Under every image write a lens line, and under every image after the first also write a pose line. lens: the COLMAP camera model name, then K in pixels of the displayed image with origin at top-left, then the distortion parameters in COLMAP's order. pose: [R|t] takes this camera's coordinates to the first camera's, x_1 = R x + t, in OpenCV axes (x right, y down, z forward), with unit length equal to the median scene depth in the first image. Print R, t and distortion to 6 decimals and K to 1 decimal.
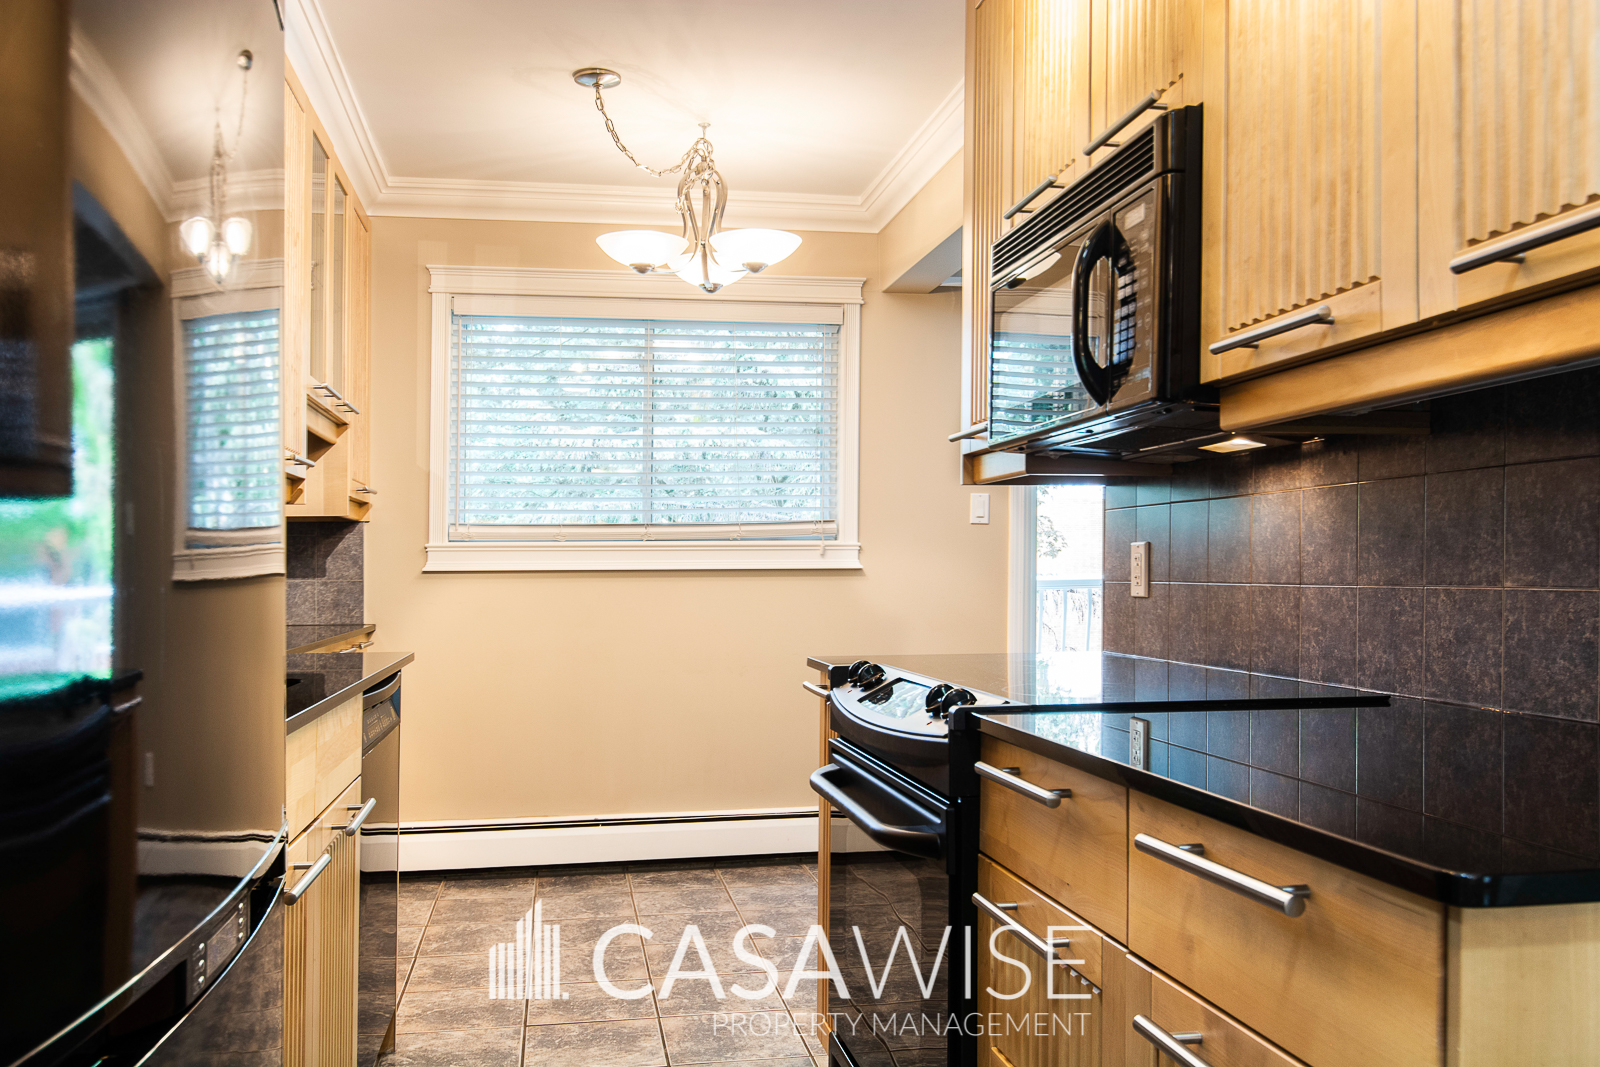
lens RADIAL K [[1356.4, 0, 798.9], [0, 1356.4, 540.3], [0, 0, 1]] dist [0.002263, 0.000235]
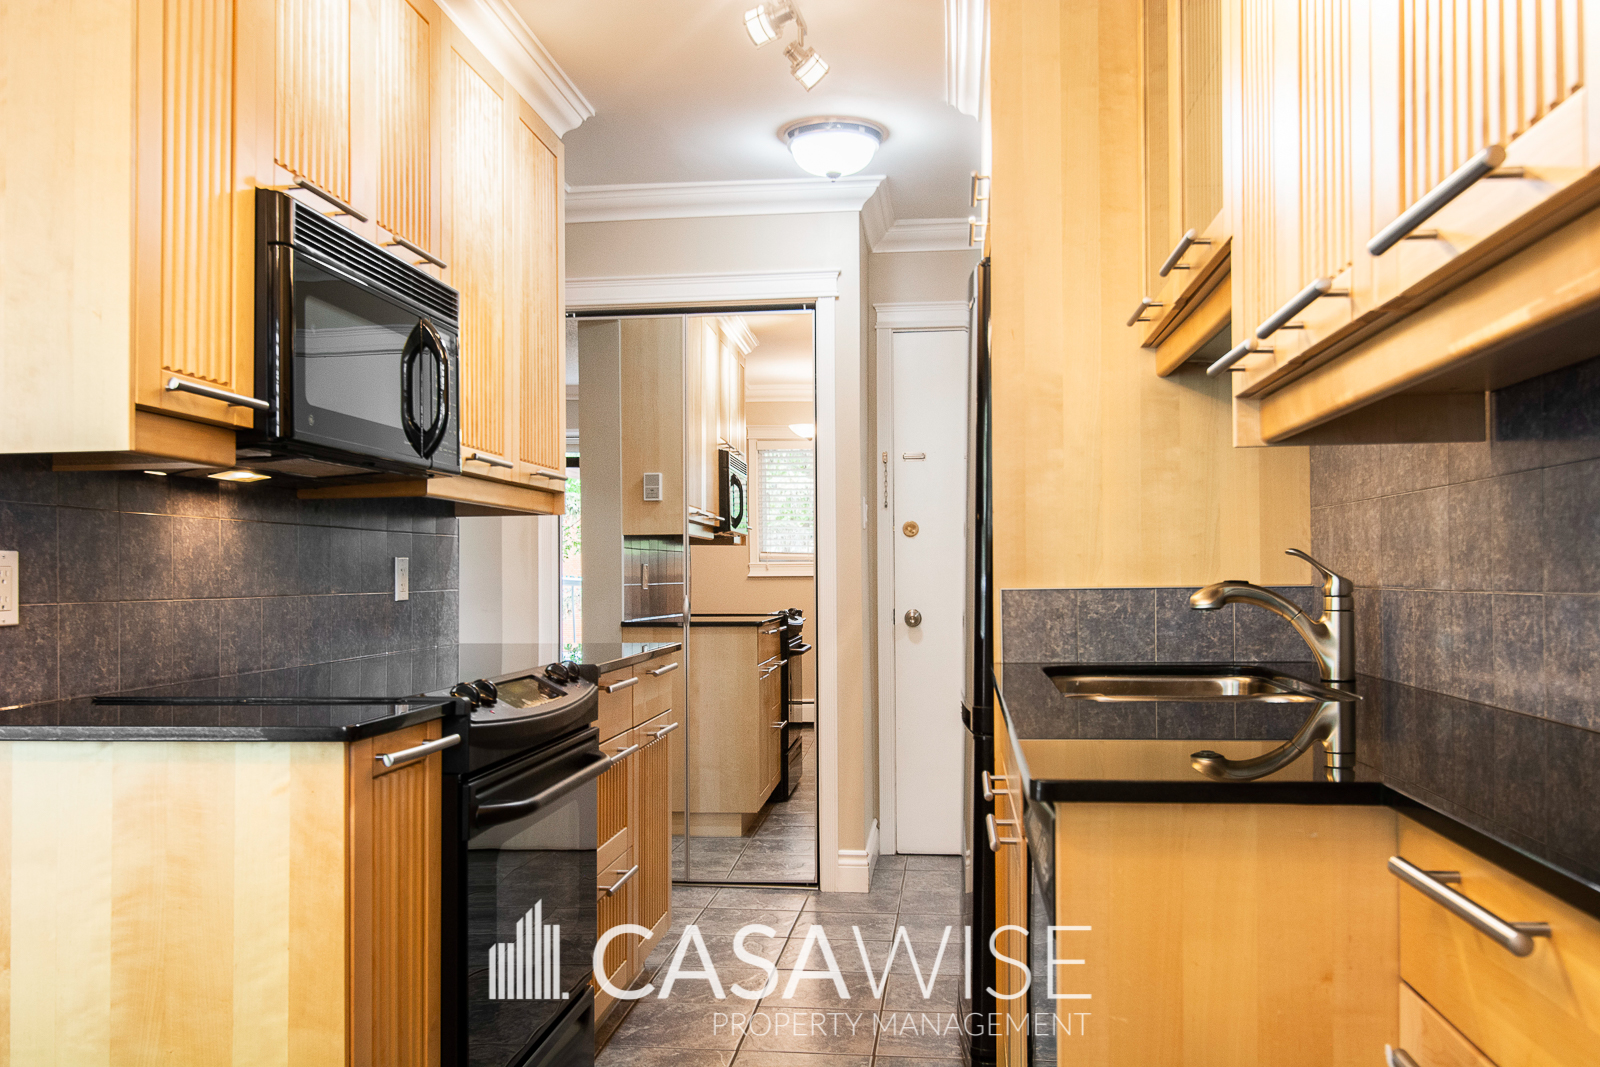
lens RADIAL K [[1356.4, 0, 799.8], [0, 1356.4, 541.4], [0, 0, 1]] dist [0.002263, 0.000235]
pose [[-0.958498, 0.013667, 0.284772, -0.470374], [0.000238, 0.998888, -0.047138, 0.039625], [-0.285099, -0.045114, -0.957436, 2.023563]]
